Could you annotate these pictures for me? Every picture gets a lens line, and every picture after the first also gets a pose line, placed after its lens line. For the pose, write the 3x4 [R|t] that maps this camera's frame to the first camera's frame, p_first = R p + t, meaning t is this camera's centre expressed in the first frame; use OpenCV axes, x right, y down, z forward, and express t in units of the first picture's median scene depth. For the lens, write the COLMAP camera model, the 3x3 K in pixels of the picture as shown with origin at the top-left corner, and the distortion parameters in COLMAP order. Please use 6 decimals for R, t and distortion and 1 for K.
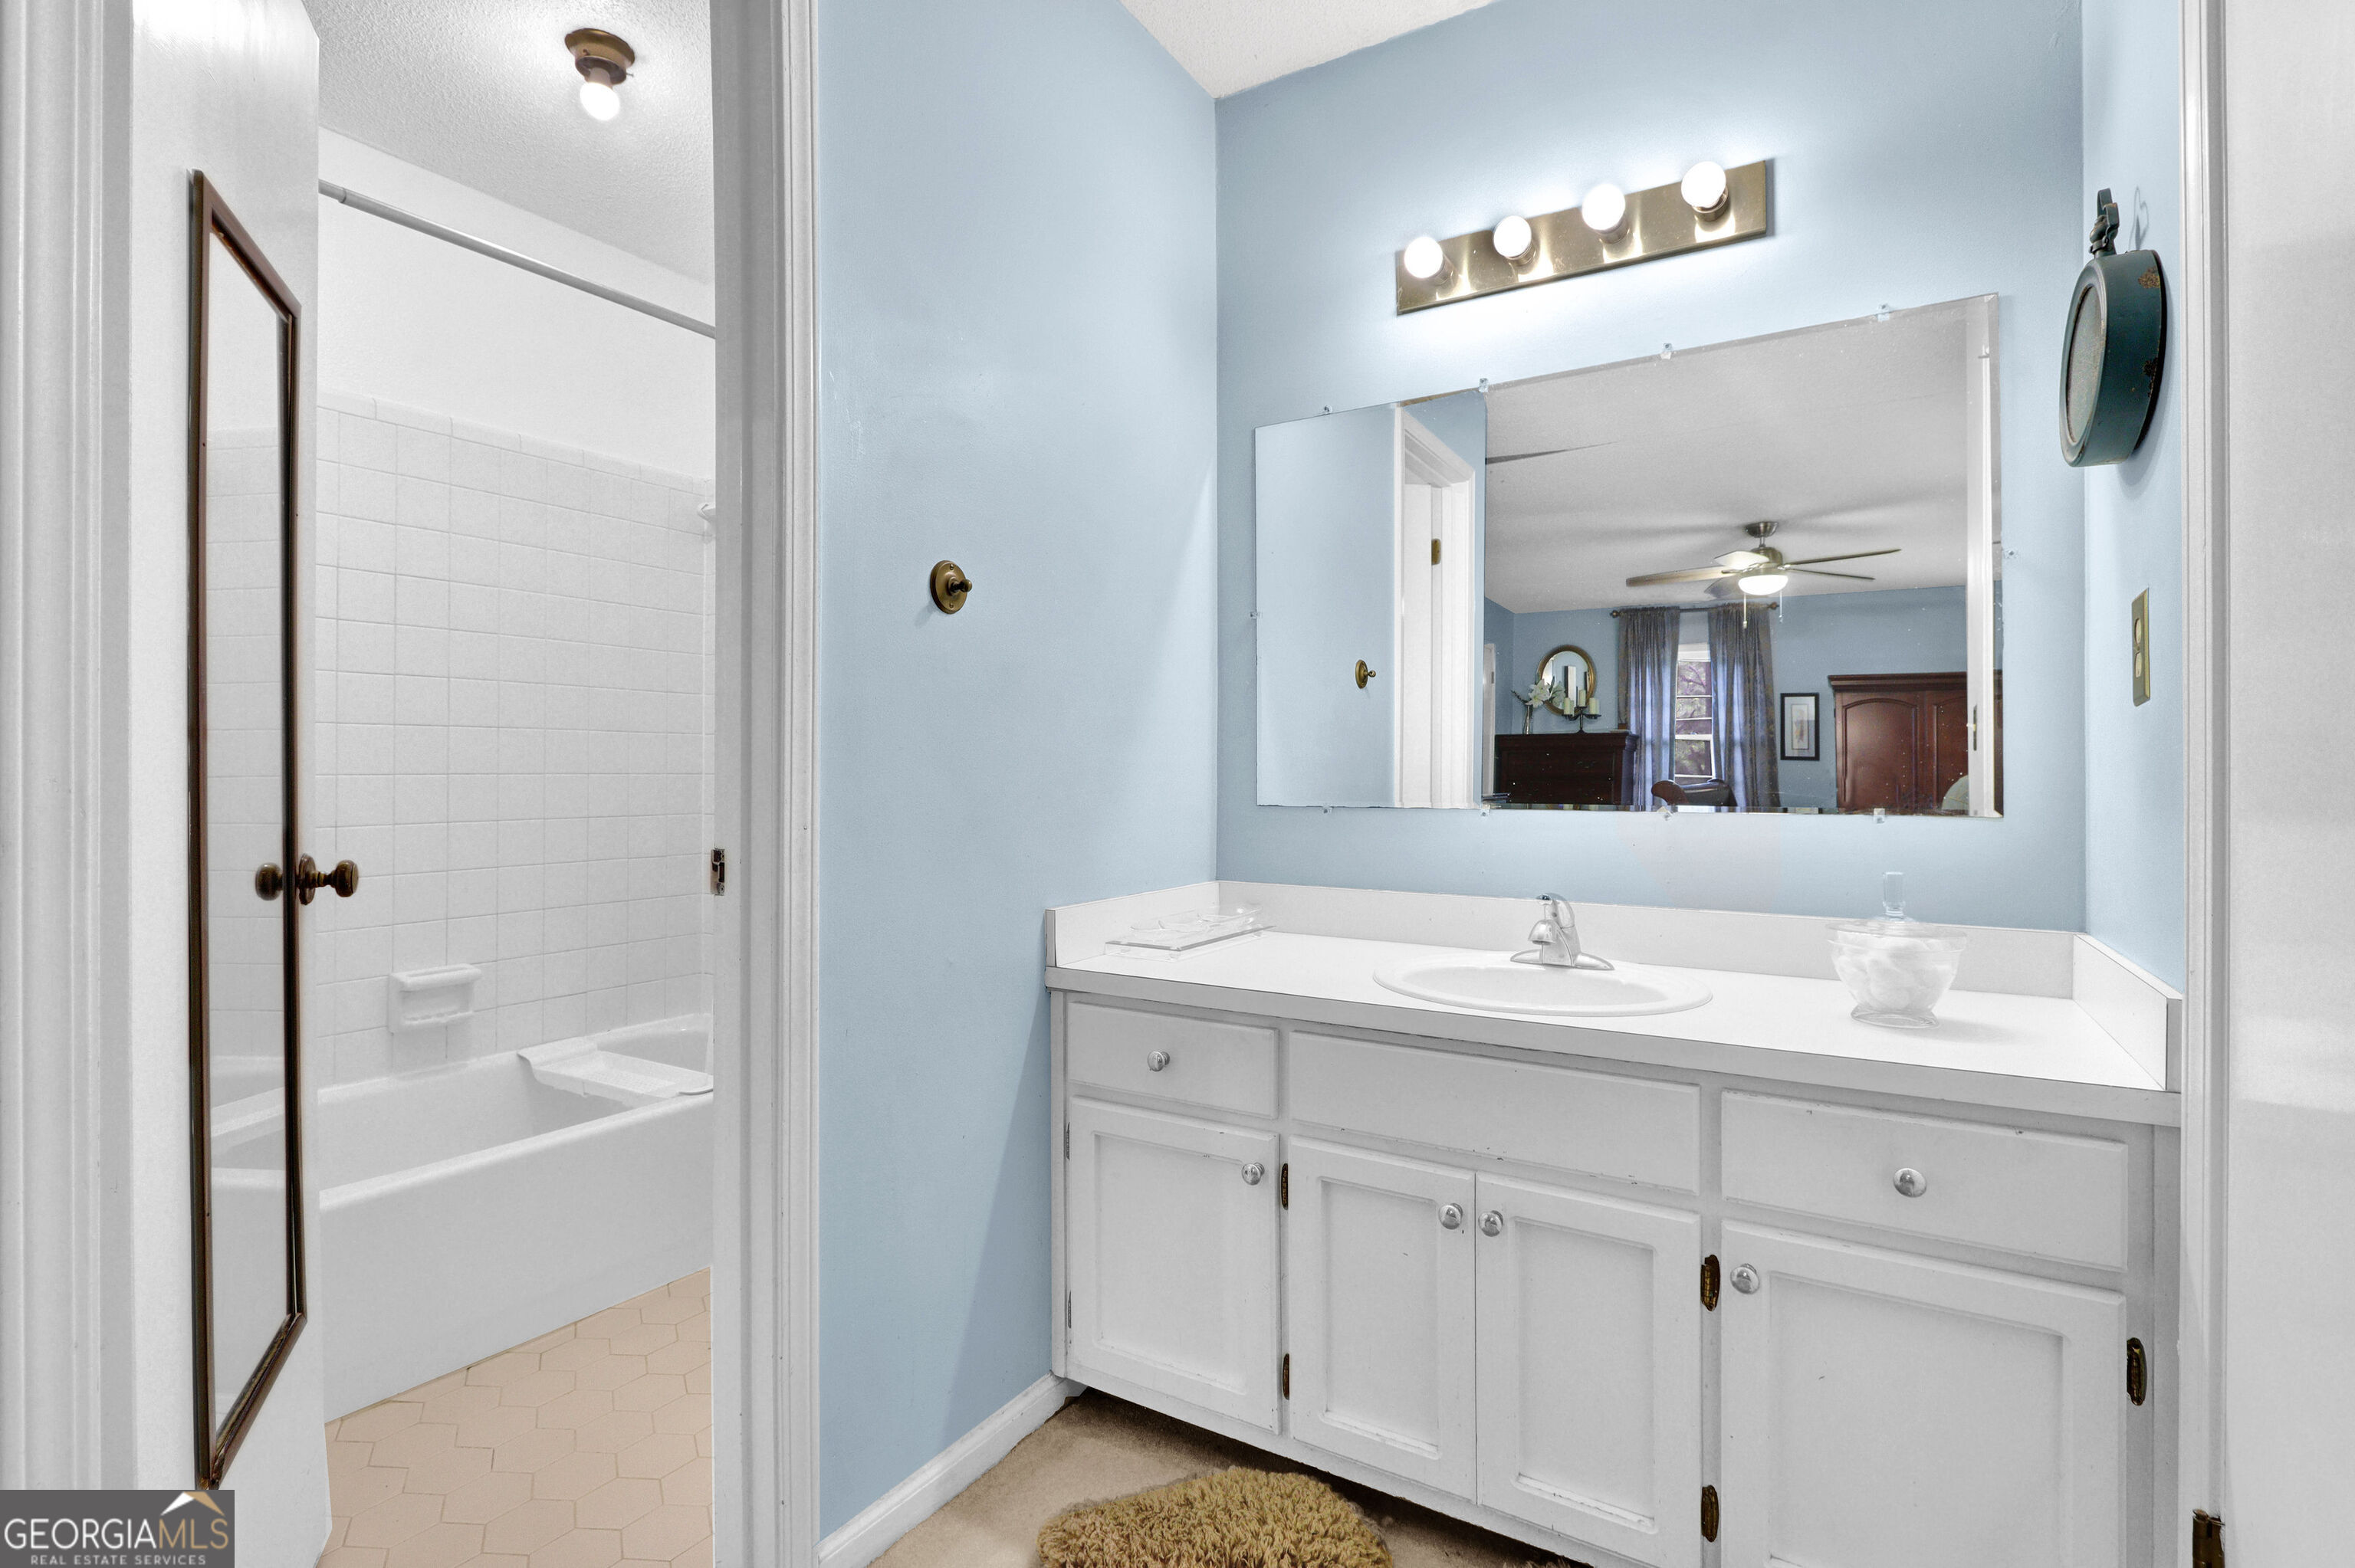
lens RADIAL K [[1127.5, 0, 1165.3], [0, 1127.5, 764.4], [0, 0, 1]] dist [-0.021029, 0.000942]
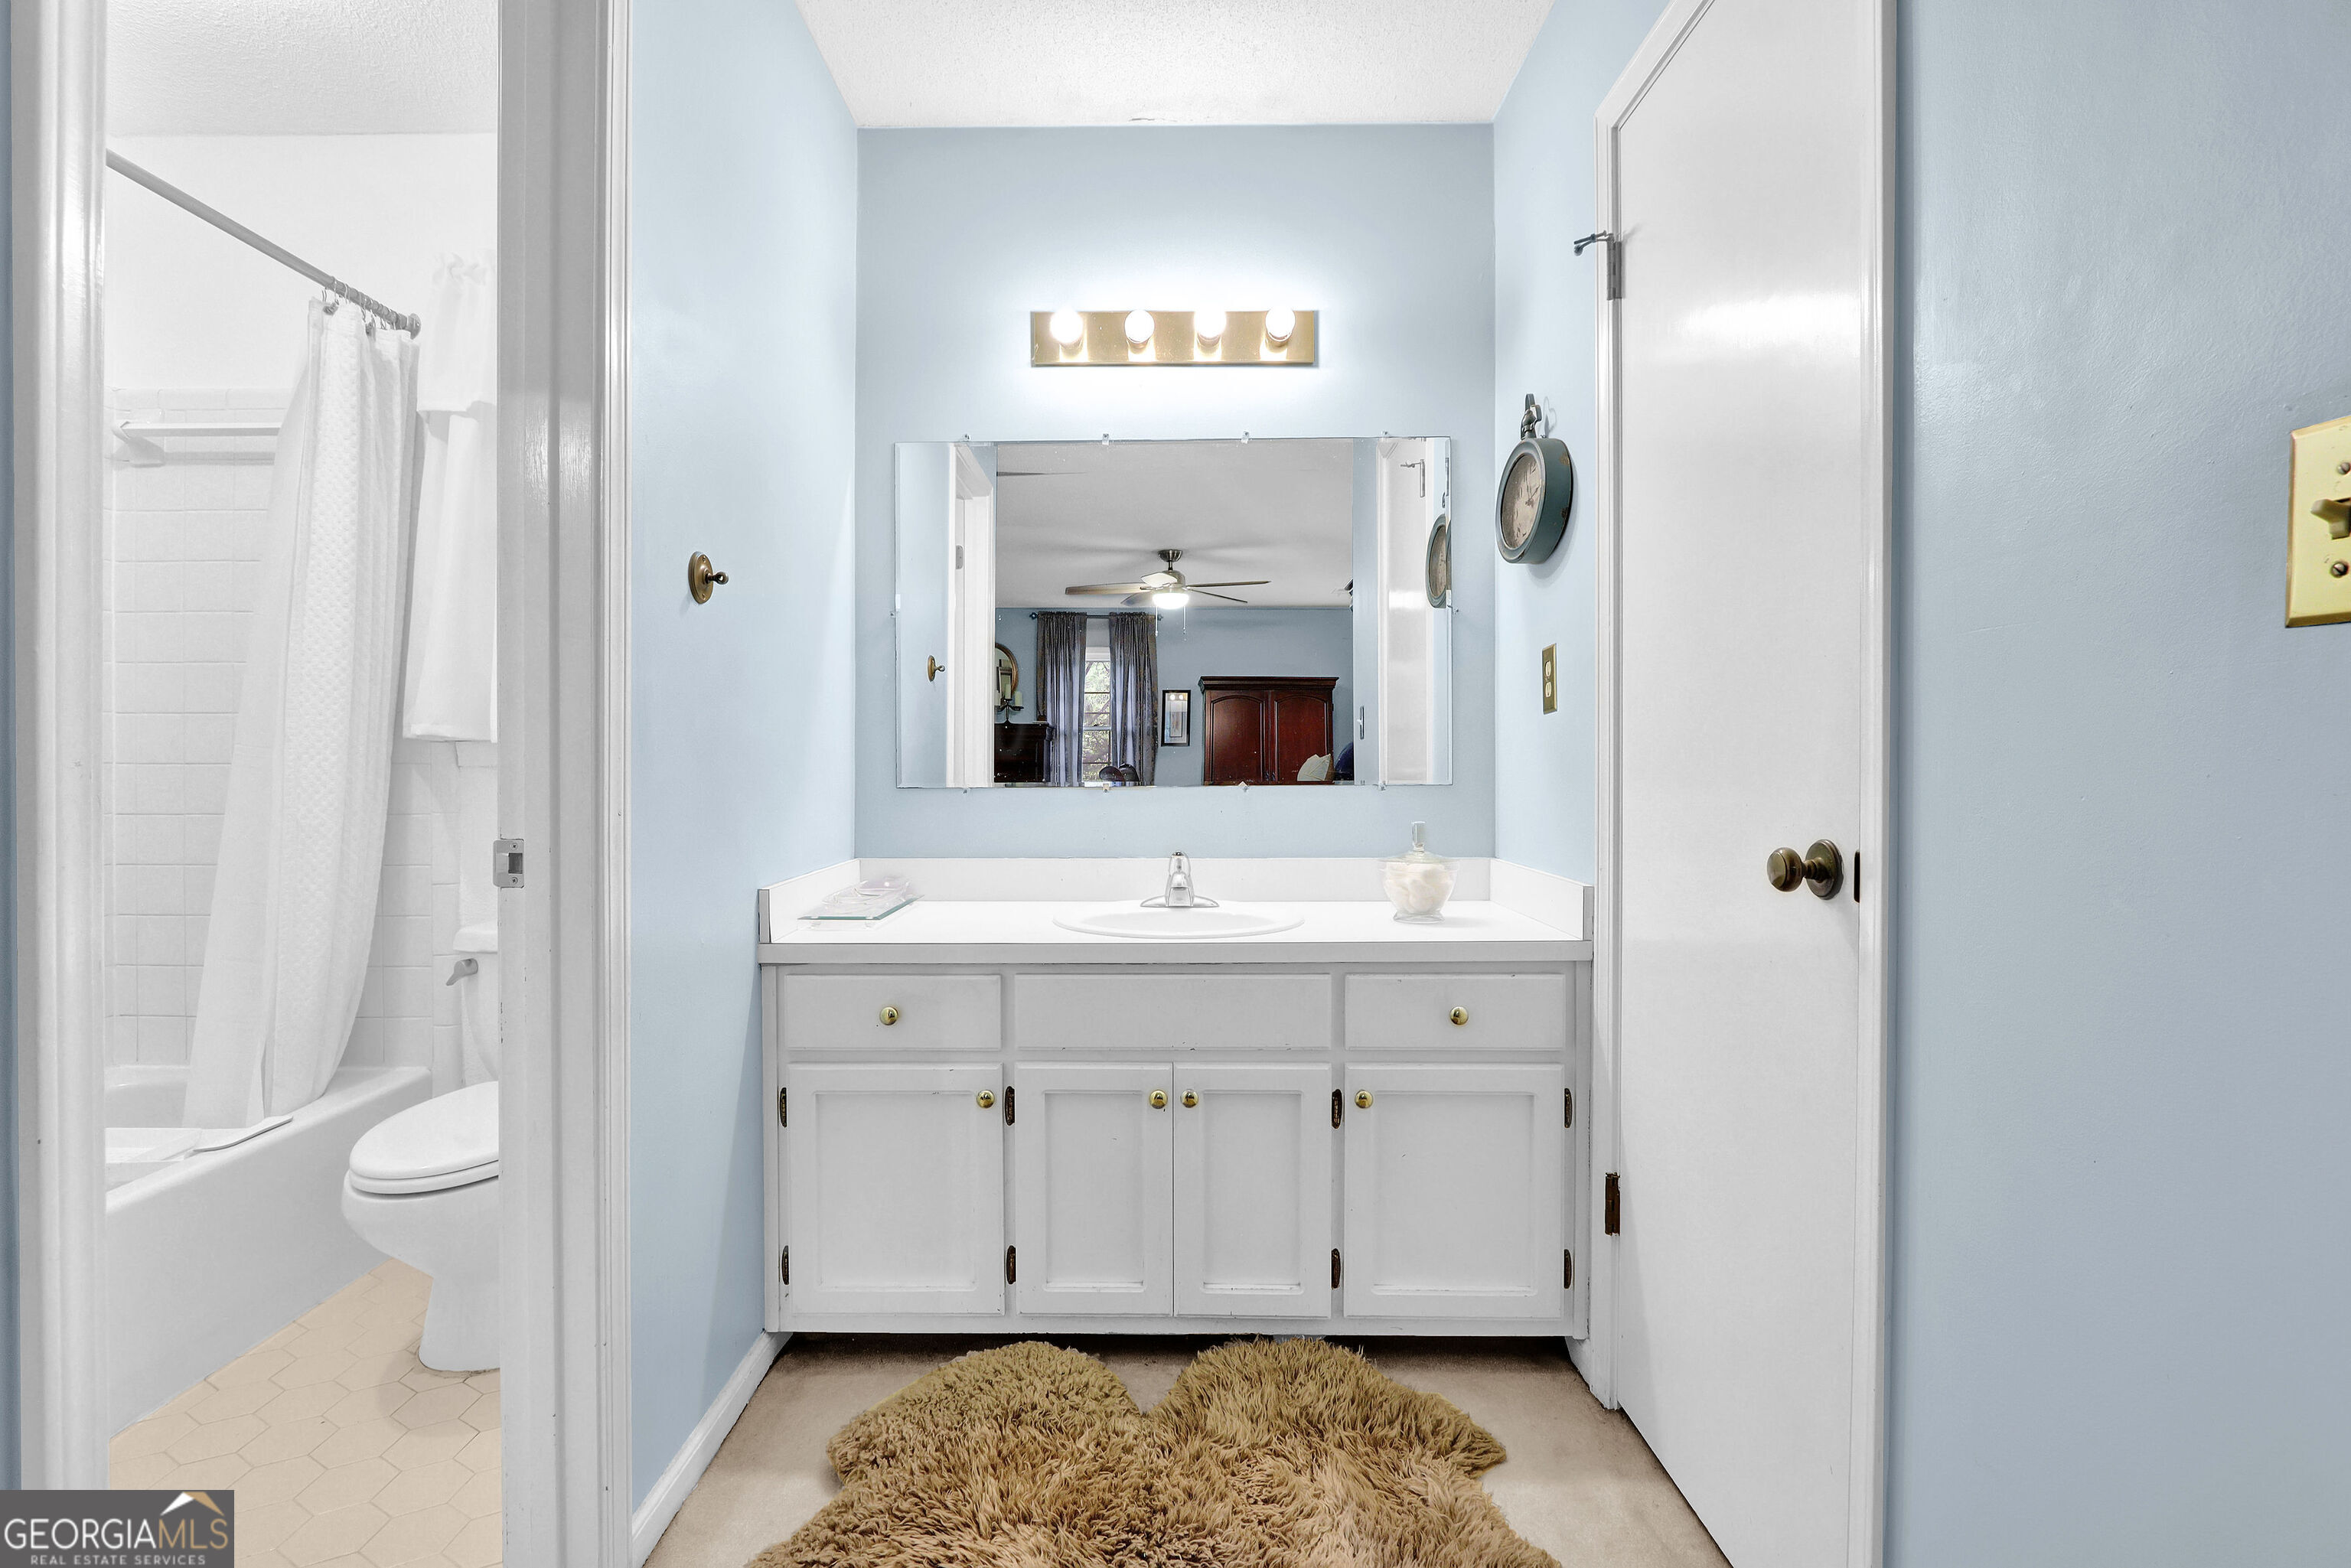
lens RADIAL K [[1125.7, 0, 1163.3], [0, 1125.7, 764.4], [0, 0, 1]] dist [-0.021029, 0.000942]
pose [[0.850829, -0.006869, 0.525398, -0.340349], [0.000506, 0.999925, 0.012255, 0.000422], [-0.525443, -0.010161, 0.850768, -0.083808]]
